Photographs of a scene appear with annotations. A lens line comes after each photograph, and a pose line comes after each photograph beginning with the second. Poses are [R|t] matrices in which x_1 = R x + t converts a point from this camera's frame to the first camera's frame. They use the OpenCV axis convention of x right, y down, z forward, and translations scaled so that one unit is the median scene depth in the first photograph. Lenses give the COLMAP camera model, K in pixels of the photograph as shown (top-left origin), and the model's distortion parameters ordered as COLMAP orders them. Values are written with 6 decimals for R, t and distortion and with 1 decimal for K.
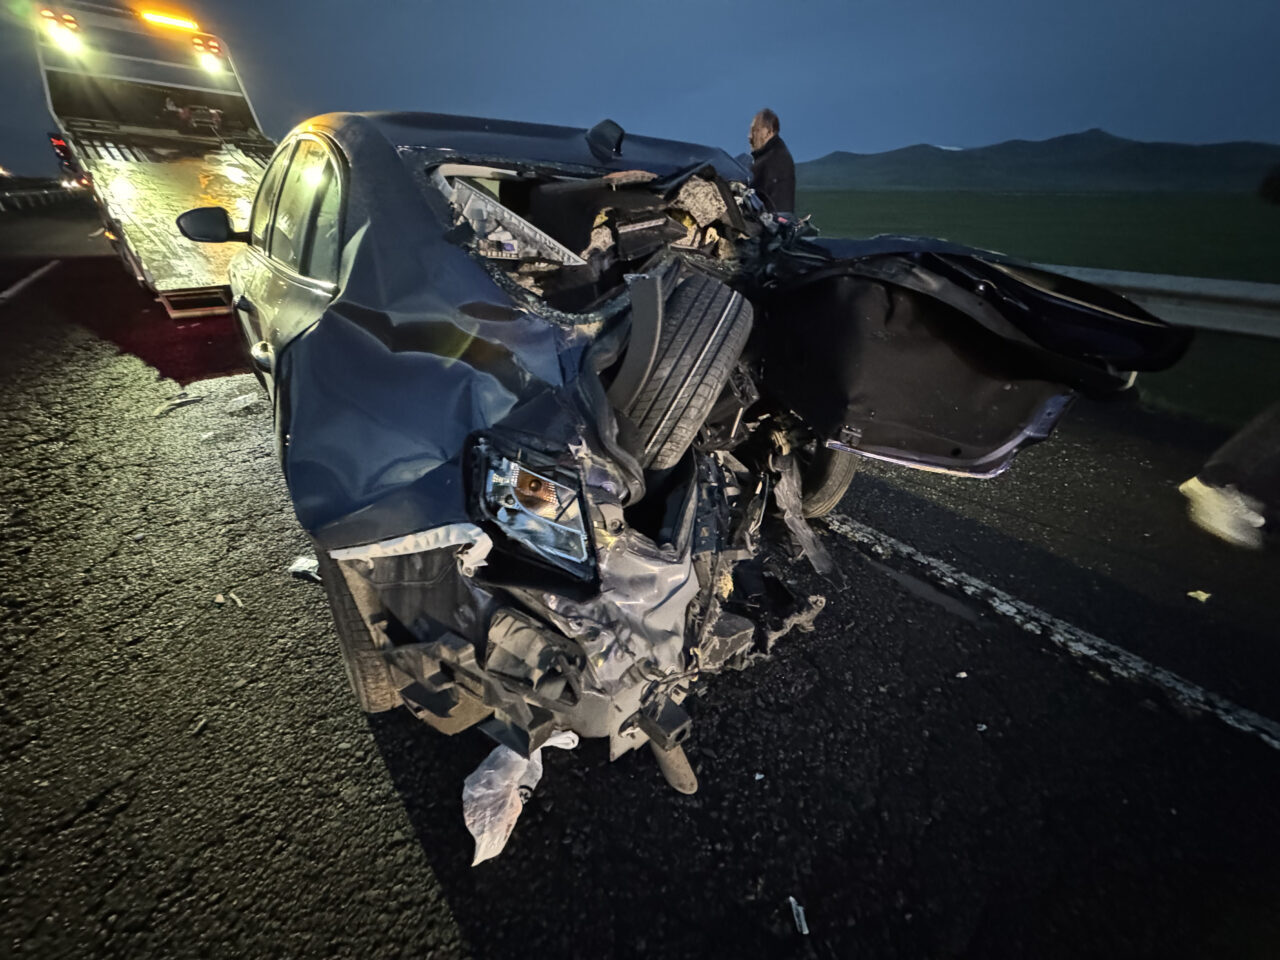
lens RADIAL K [[499.7, 0, 641.6], [0, 499.7, 474.9], [0, 0, 1]] dist [-0.010466, -0.000136]
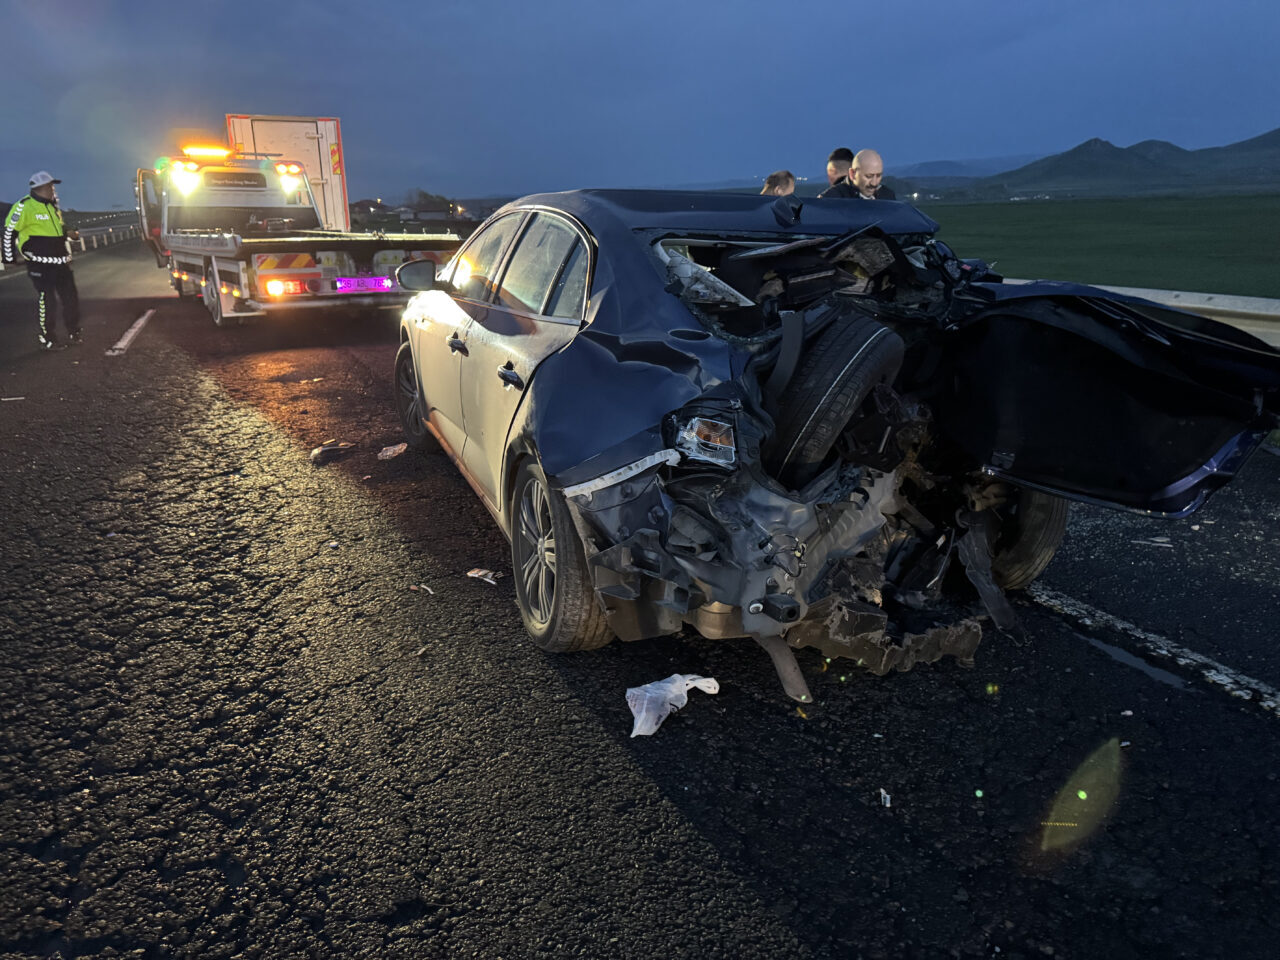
lens RADIAL K [[912.7, 0, 634.6], [0, 912.7, 485.3], [0, 0, 1]] dist [0.013008, -0.026065]
pose [[0.961041, 0.049177, -0.271995, 0.203110], [-0.107774, 0.972829, -0.204909, 0.450563], [0.254528, 0.226240, 0.940229, -0.988229]]
